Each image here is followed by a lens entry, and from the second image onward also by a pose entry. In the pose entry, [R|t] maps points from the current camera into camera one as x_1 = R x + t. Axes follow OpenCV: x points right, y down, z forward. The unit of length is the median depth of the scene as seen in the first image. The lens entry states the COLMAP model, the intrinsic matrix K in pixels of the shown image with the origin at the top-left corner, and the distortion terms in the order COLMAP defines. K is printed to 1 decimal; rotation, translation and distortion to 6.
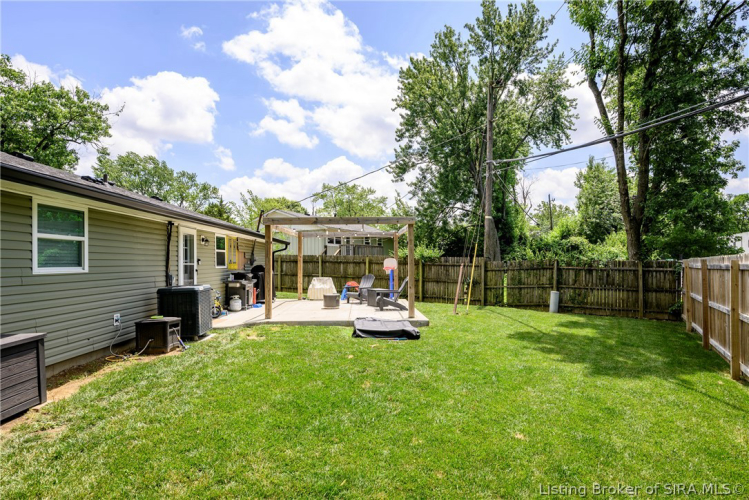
lens RADIAL K [[387.4, 0, 375.7], [0, 387.4, 251.5], [0, 0, 1]] dist [0.014688, 0.000142]
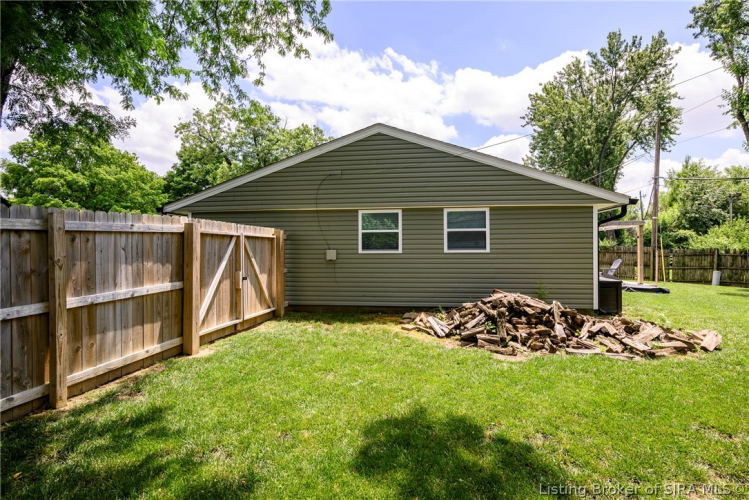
lens RADIAL K [[360.9, 0, 373.4], [0, 360.9, 249.4], [0, 0, 1]] dist [0.000248, -0.001629]
pose [[0.989077, 0.008893, -0.147134, -0.307457], [-0.005684, 0.999737, 0.022213, 0.001218], [0.147293, -0.021134, 0.988867, -0.249455]]
